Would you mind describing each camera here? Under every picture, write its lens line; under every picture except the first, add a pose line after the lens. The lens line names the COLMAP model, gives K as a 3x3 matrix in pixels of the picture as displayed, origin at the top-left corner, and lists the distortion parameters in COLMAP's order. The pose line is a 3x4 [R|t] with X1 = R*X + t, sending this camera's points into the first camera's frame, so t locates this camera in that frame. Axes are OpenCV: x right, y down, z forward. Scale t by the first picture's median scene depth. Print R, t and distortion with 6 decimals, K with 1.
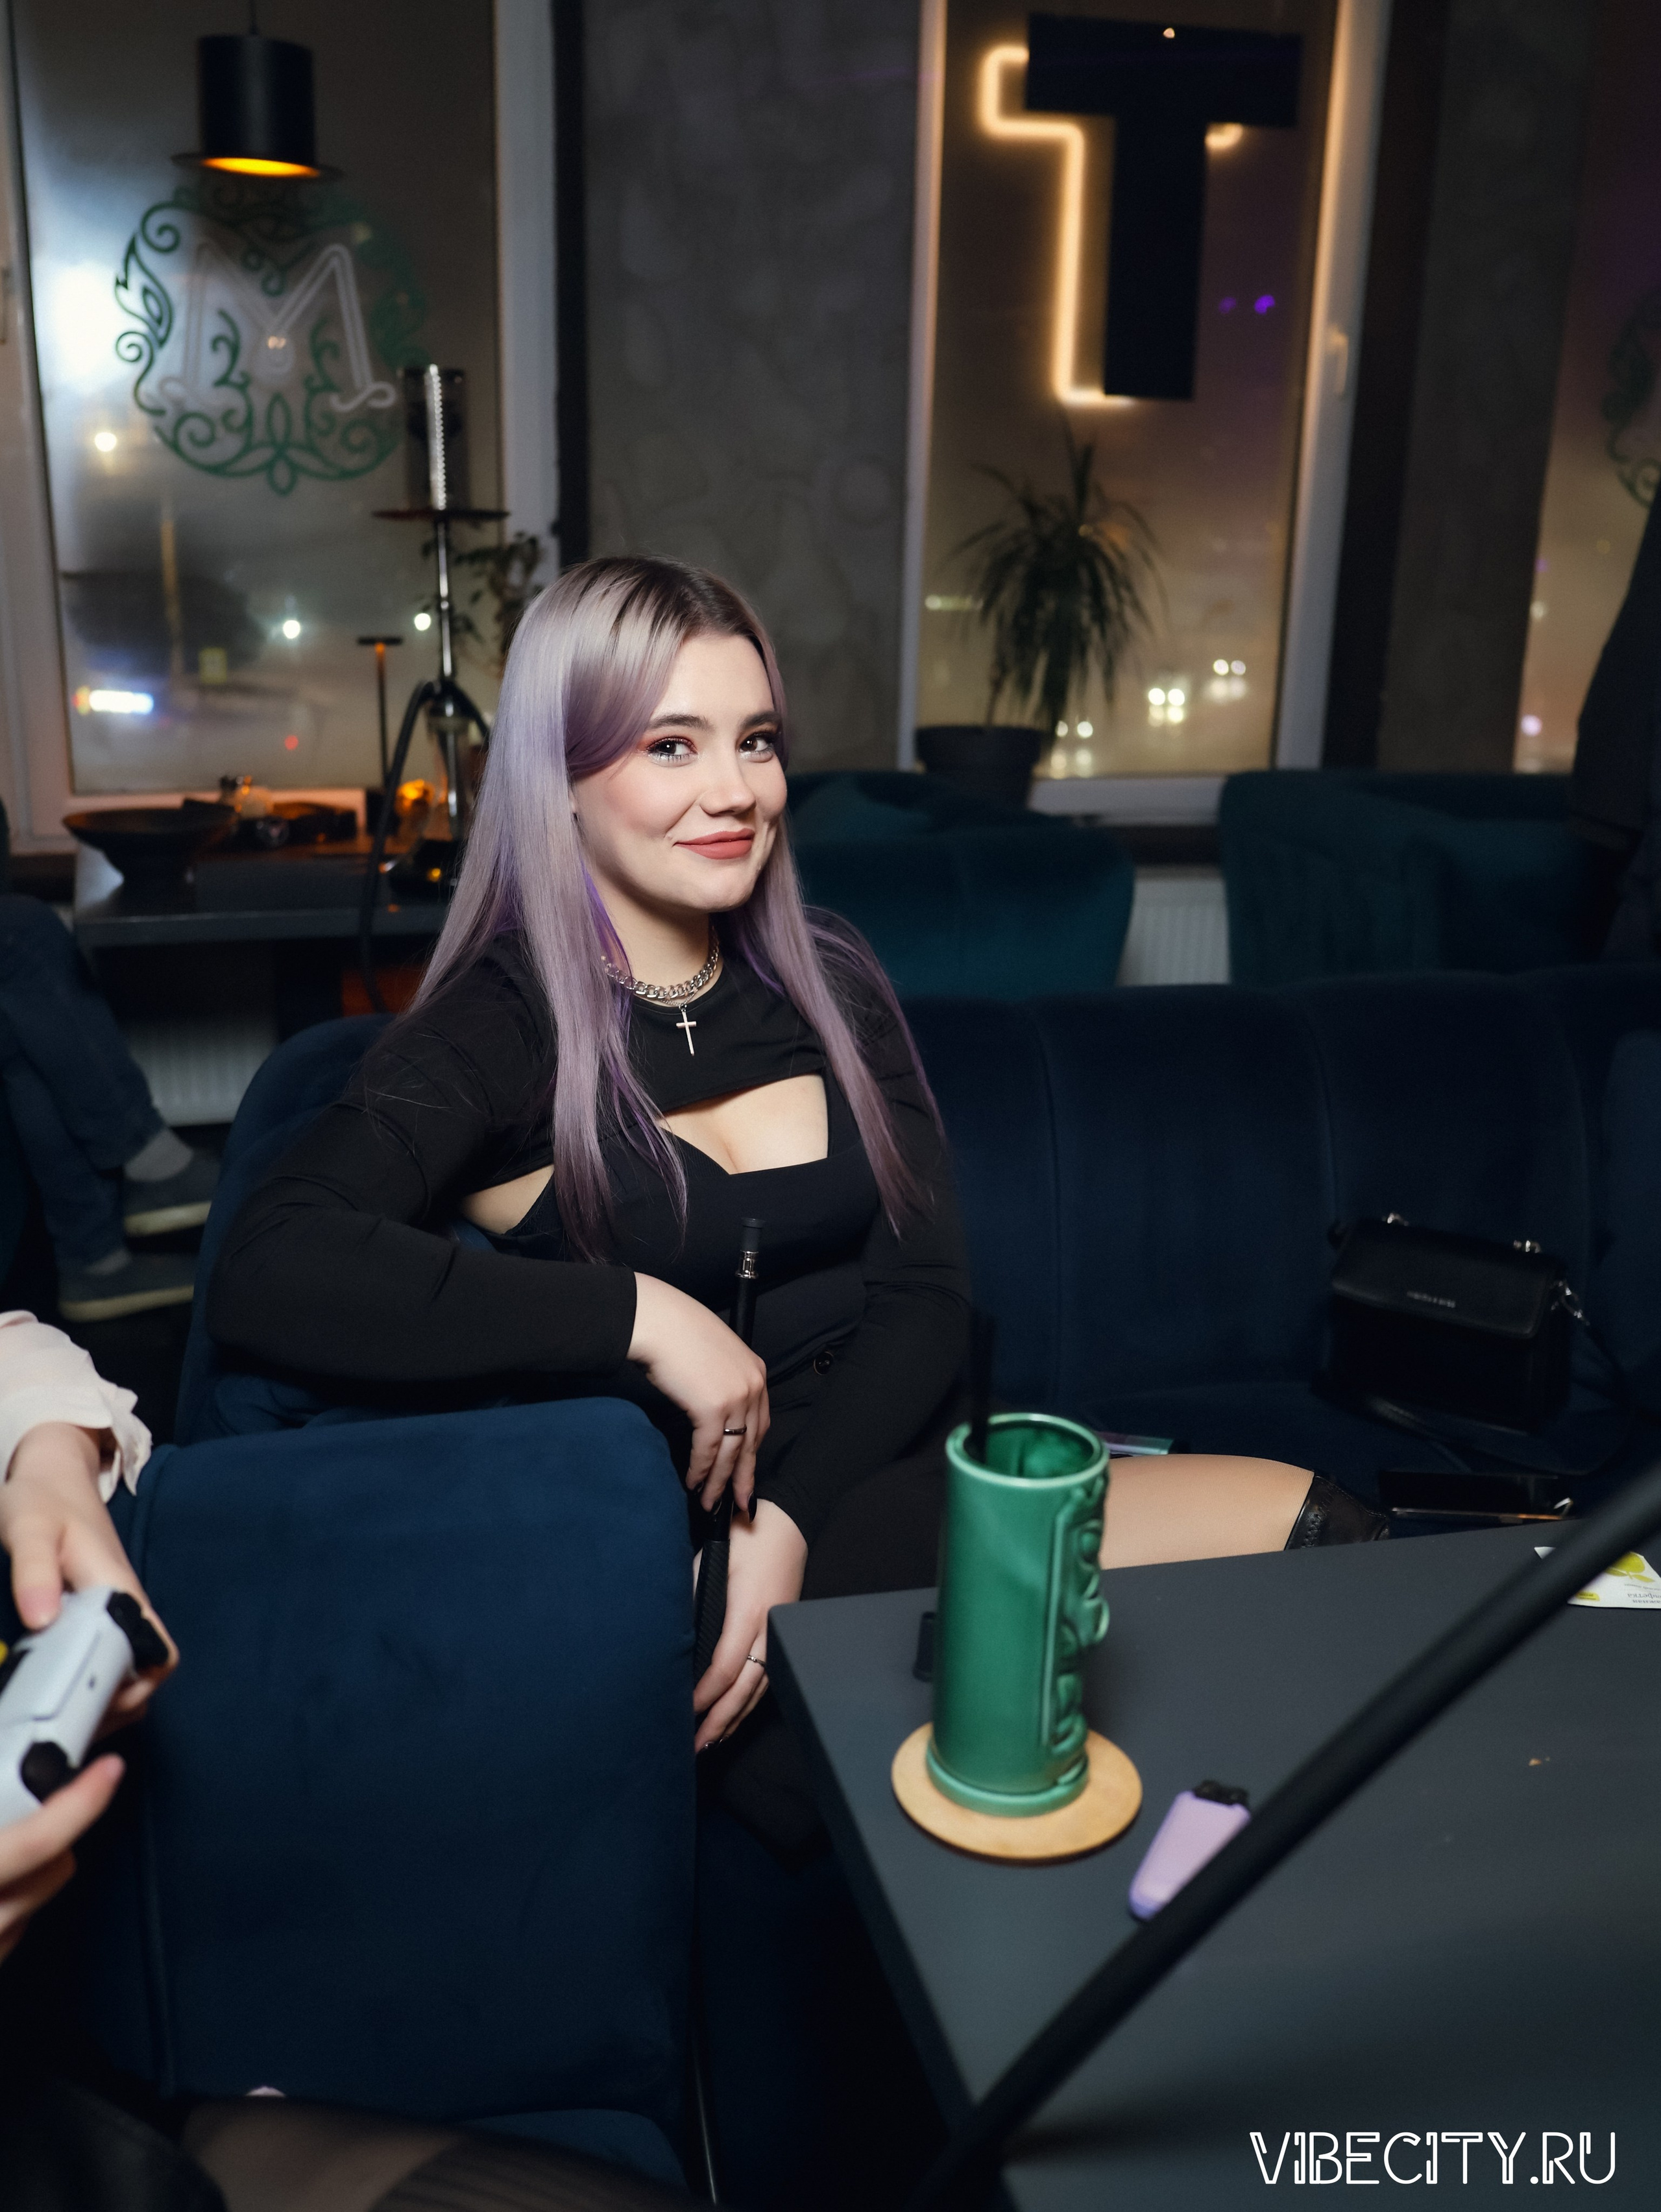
lens RADIAL K [[2252.9, 0, 844.6], [0, 2252.9, 1112.8], [0, 0, 1]] dist [-0.005295, 0.007735]
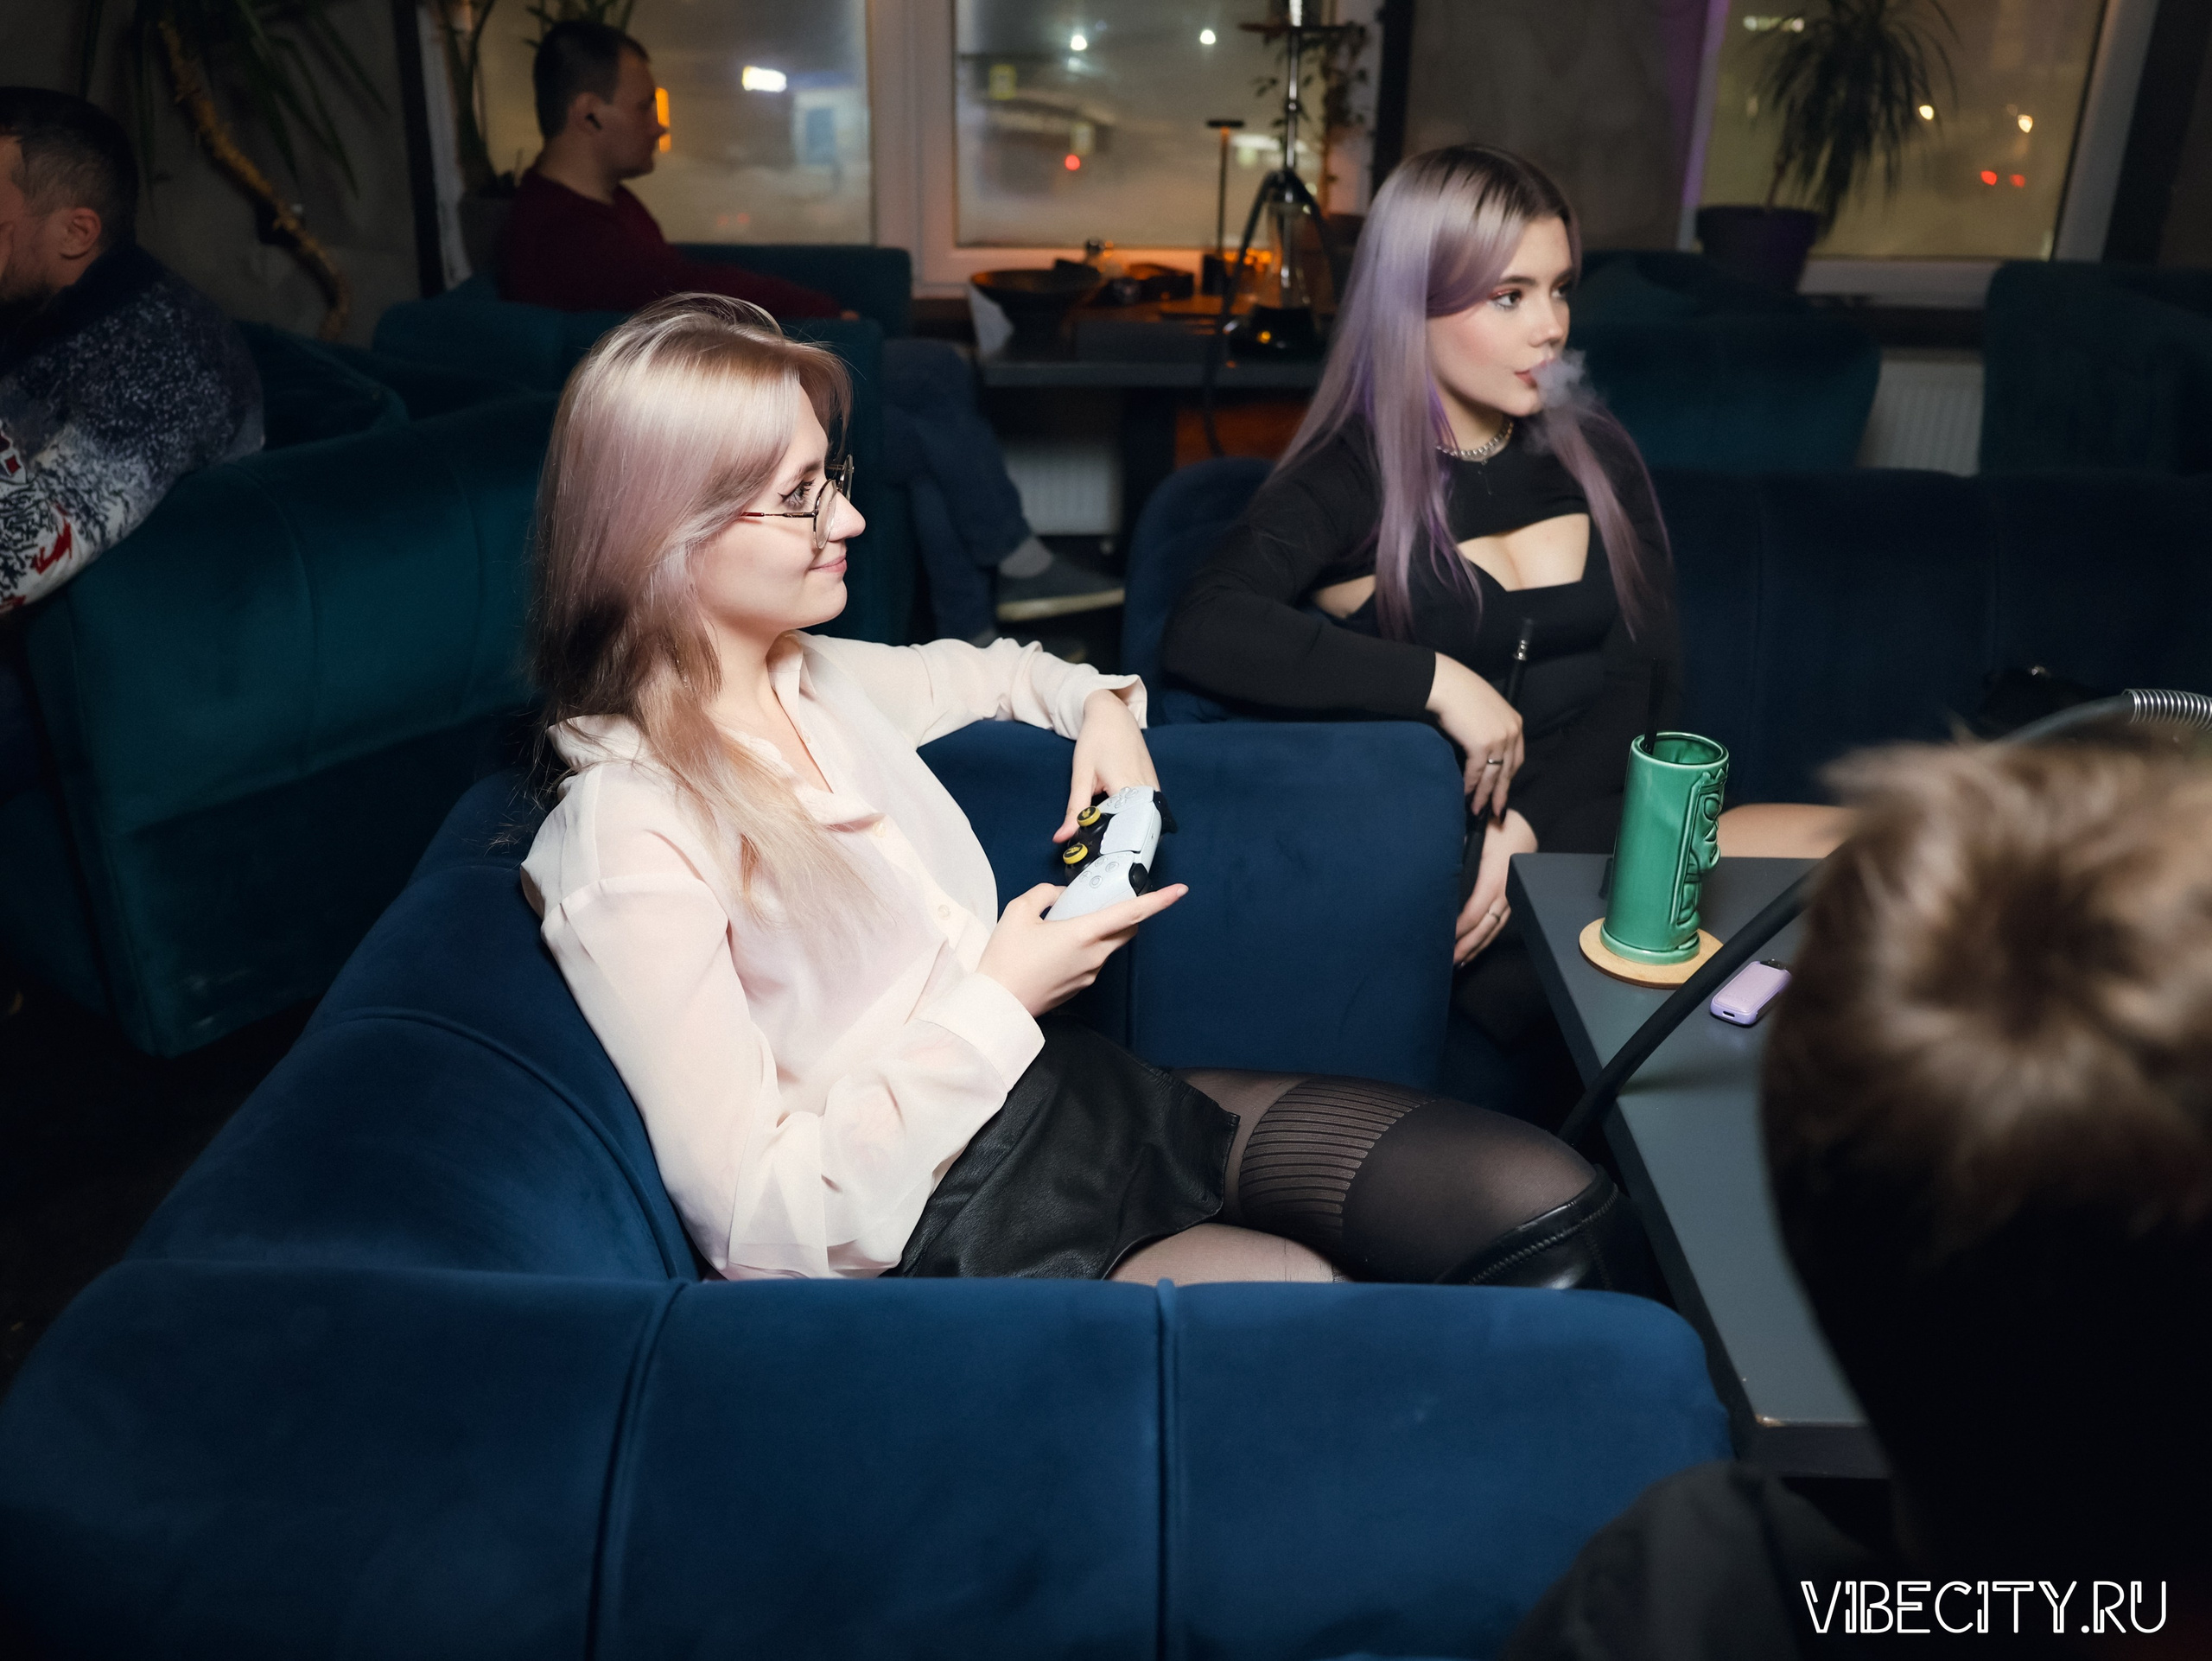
lens RADIAL K [[2252.8, 0, 1097.2], [0, 2252.8, 840.0], [0, 0, 1]] dist [-0.005295, 0.007735]
pose [[0.973986, 0.092310, -0.206953, 0.003199], [-0.065447, 0.988940, 0.133095, 0.005427], [0.216950, -0.116089, 0.969255, -0.211539]]
